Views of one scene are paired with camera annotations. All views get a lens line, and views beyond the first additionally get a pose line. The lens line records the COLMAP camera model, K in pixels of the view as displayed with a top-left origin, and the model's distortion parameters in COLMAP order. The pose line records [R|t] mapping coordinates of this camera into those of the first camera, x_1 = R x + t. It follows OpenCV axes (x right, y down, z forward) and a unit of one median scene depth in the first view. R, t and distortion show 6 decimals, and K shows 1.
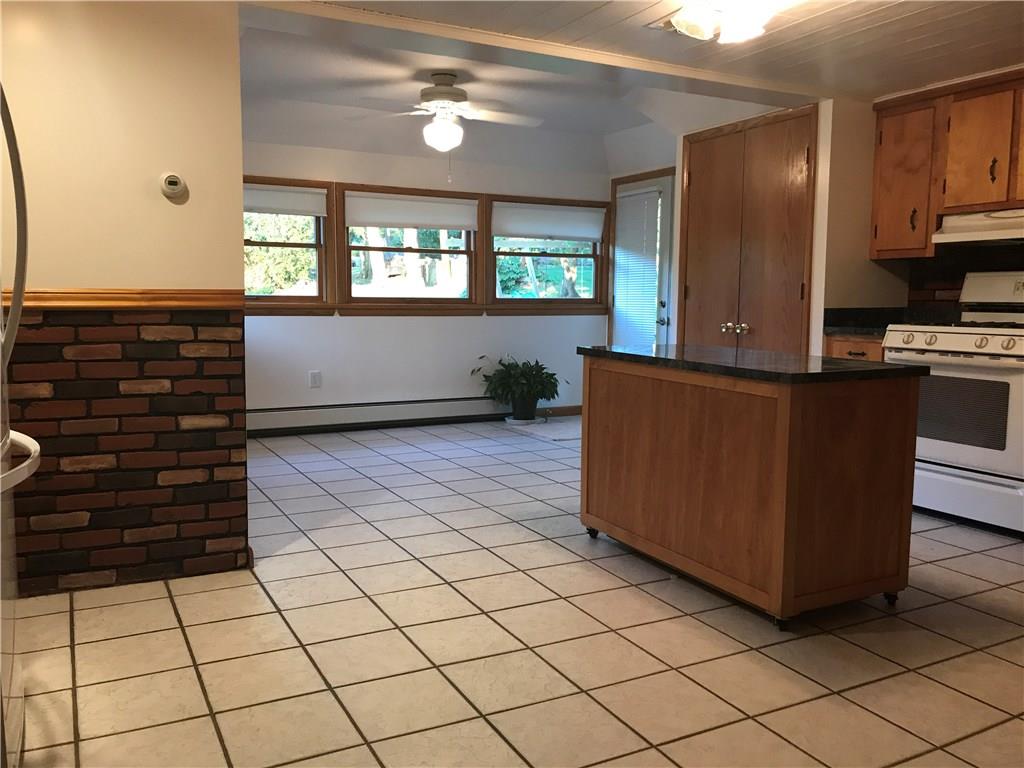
lens RADIAL K [[847.4, 0, 510.3], [0, 847.4, 376.6], [0, 0, 1]] dist [0.043092, -0.010467]
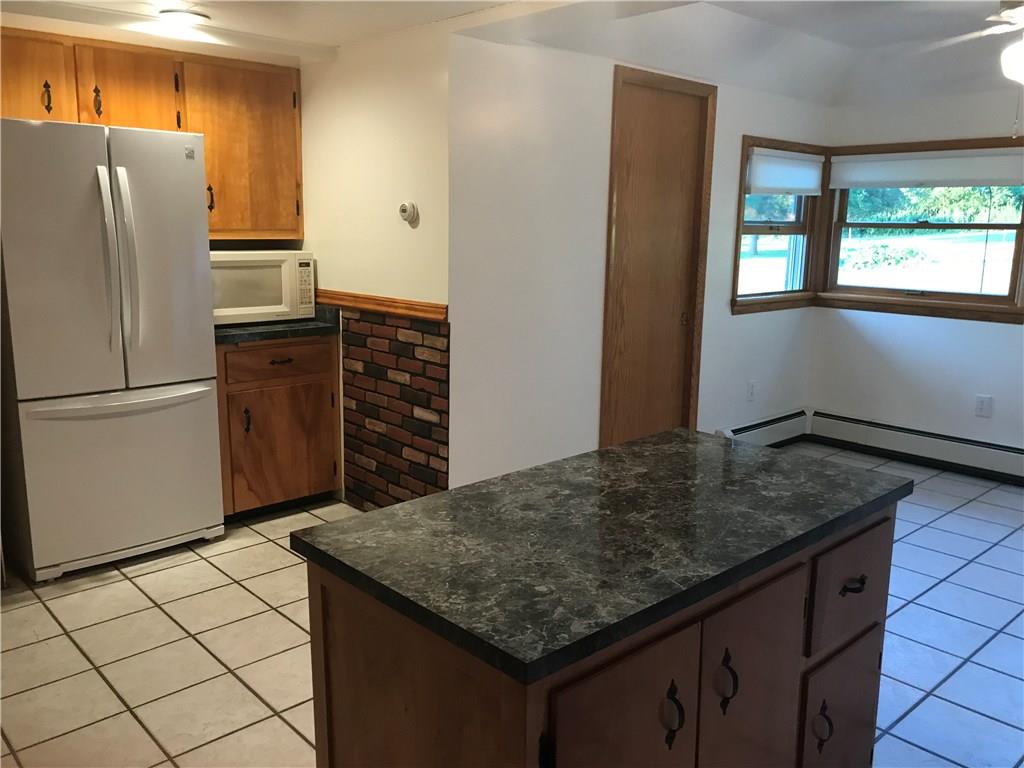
lens RADIAL K [[847.4, 0, 507.7], [0, 847.4, 385.3], [0, 0, 1]] dist [0.043092, -0.010467]
pose [[0.250436, 0.178330, -0.951567, 0.765329], [-0.103119, 0.982211, 0.156933, -0.180147], [0.962626, 0.058823, 0.264370, 0.797602]]
